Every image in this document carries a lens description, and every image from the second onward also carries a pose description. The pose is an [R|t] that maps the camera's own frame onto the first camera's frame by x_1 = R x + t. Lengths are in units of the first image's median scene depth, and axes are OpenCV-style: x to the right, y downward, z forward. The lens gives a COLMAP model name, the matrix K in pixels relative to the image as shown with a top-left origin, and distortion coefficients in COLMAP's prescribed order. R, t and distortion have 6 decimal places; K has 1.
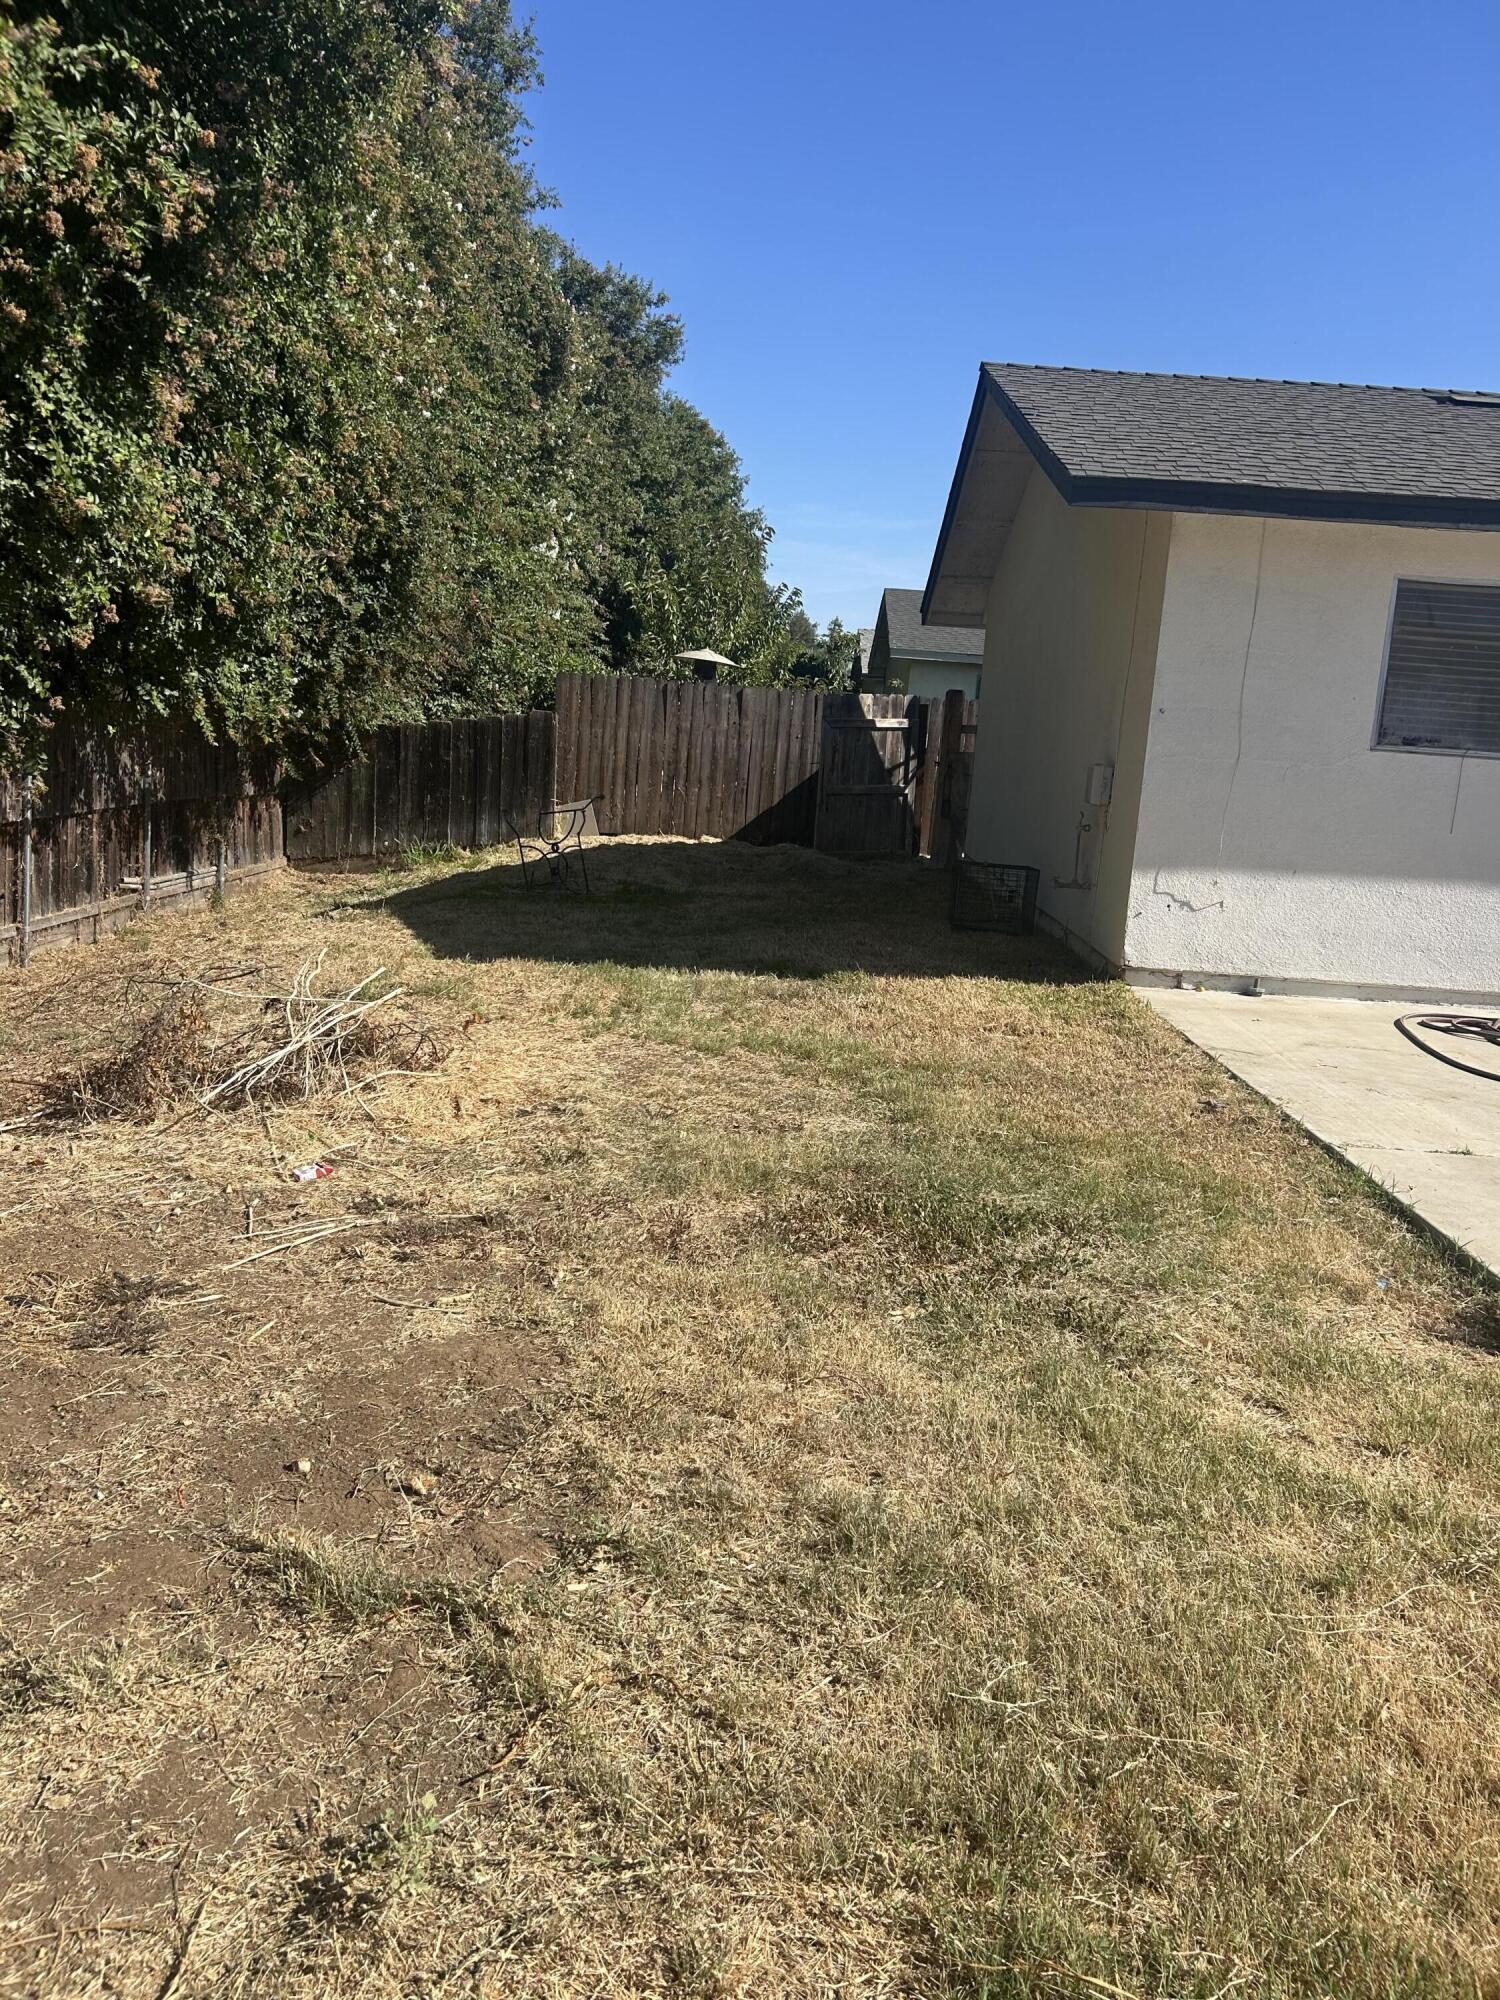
lens RADIAL K [[1534.0, 0, 750.0], [0, 1534.0, 1000.0], [0, 0, 1]] dist [-0.003053, -0.001304]
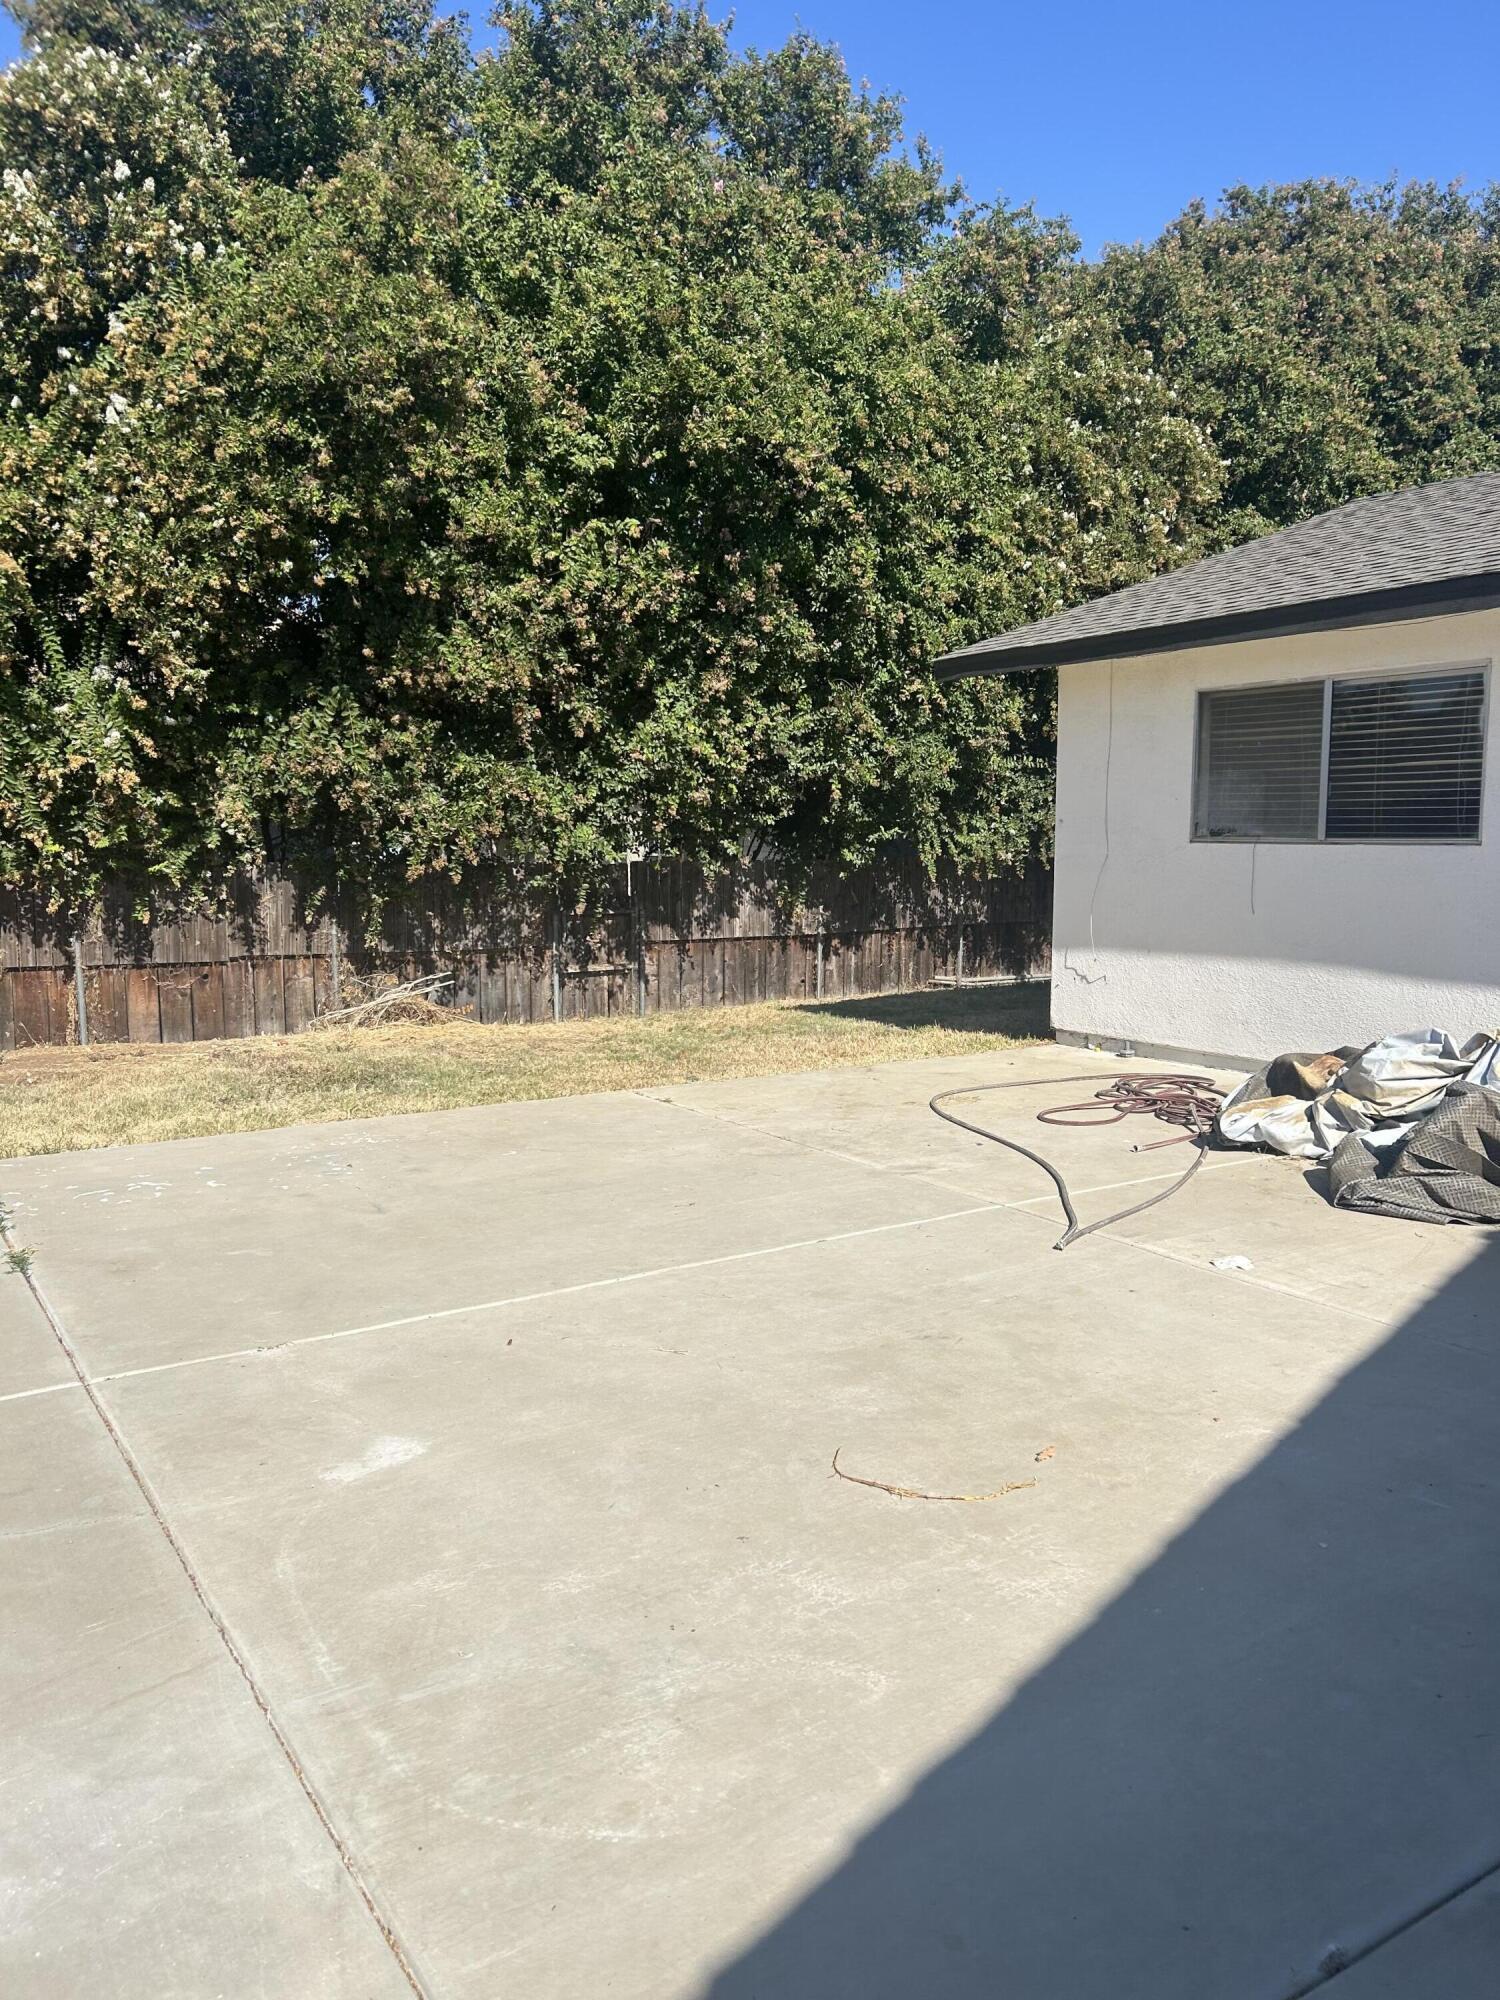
lens RADIAL K [[1507.1, 0, 750.0], [0, 1507.1, 1000.0], [0, 0, 1]] dist [0.001410, 0.000233]
pose [[0.556175, 0.025780, -0.830665, 1.113137], [-0.106804, 0.993448, -0.040679, 0.030880], [0.824174, 0.111343, 0.555284, 0.126808]]
